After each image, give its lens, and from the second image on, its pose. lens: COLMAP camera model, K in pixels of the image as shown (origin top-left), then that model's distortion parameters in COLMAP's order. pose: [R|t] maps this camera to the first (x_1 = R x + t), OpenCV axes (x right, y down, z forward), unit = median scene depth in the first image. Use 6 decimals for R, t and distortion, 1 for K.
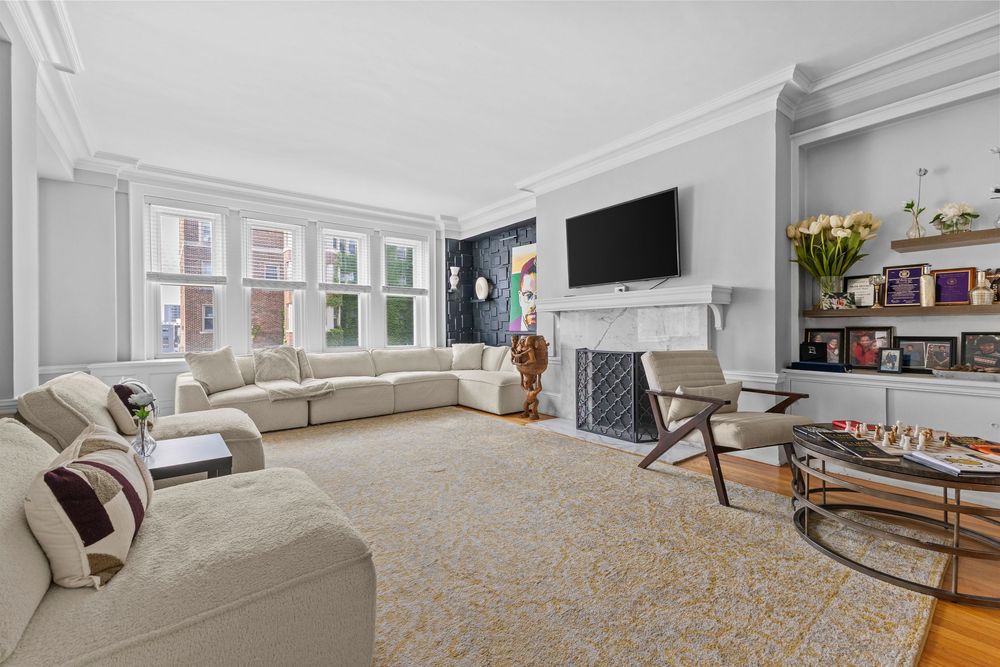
lens RADIAL K [[431.8, 0, 500.0], [0, 431.8, 333.5], [0, 0, 1]] dist [0.002347, 0.000227]
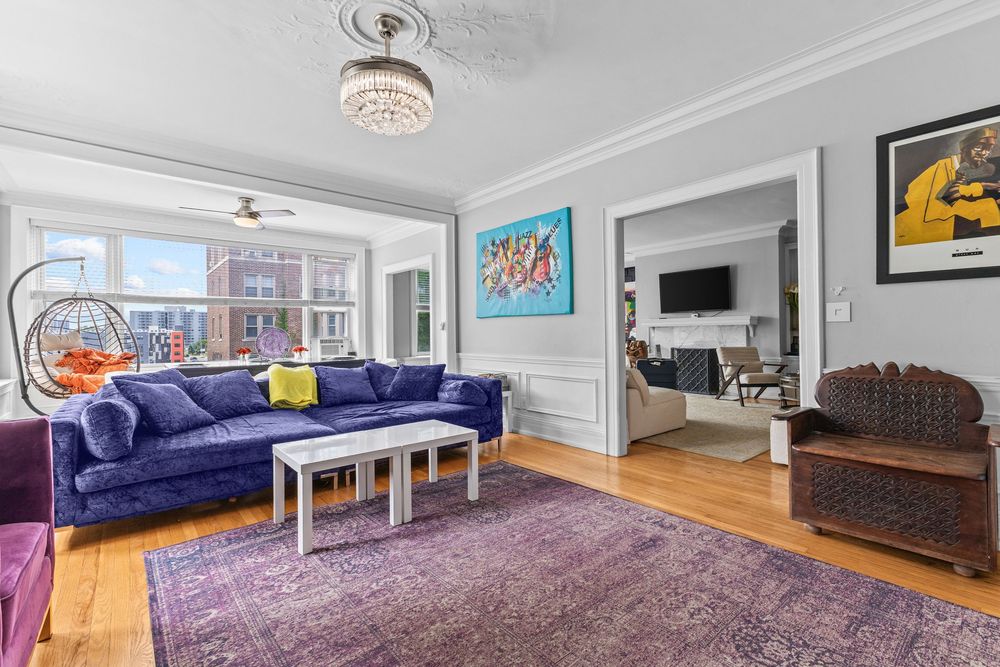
lens RADIAL K [[438.5, 0, 507.4], [0, 438.5, 333.1], [0, 0, 1]] dist [0.009331, 0.000150]
pose [[0.998786, -0.003631, 0.049127, -0.621958], [0.004384, 0.999874, -0.015246, -0.002187], [-0.049065, 0.015443, 0.998676, -0.844752]]
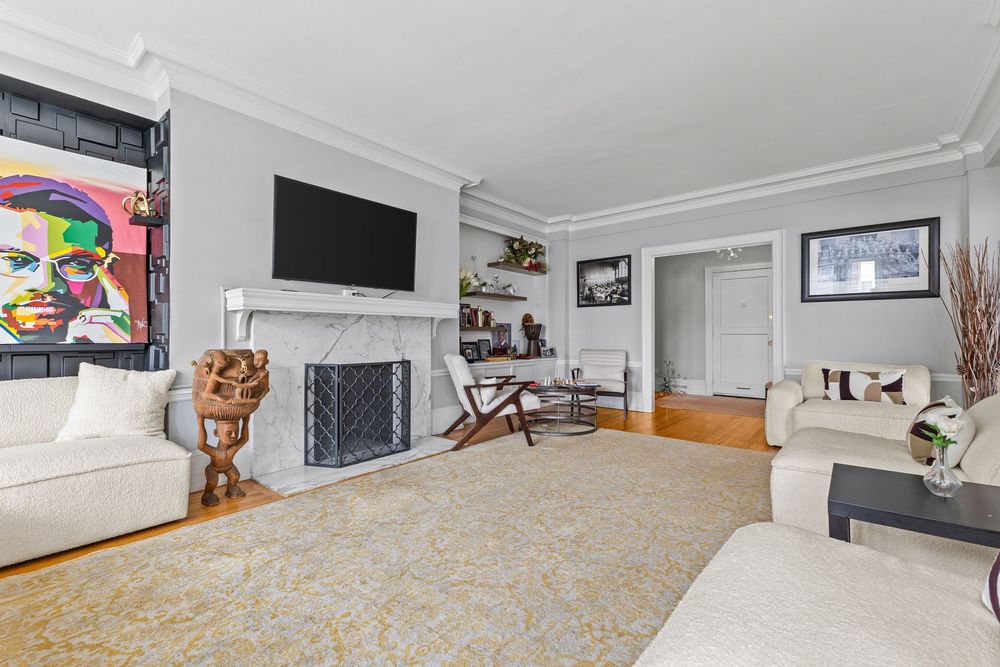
lens RADIAL K [[431.8, 0, 500.0], [0, 431.8, 333.5], [0, 0, 1]] dist [0.002347, 0.000227]
pose [[-0.219501, 0.008717, 0.975573, -0.654553], [0.013525, 0.999891, -0.005891, -0.010510], [-0.975519, 0.011902, -0.219595, 0.905877]]
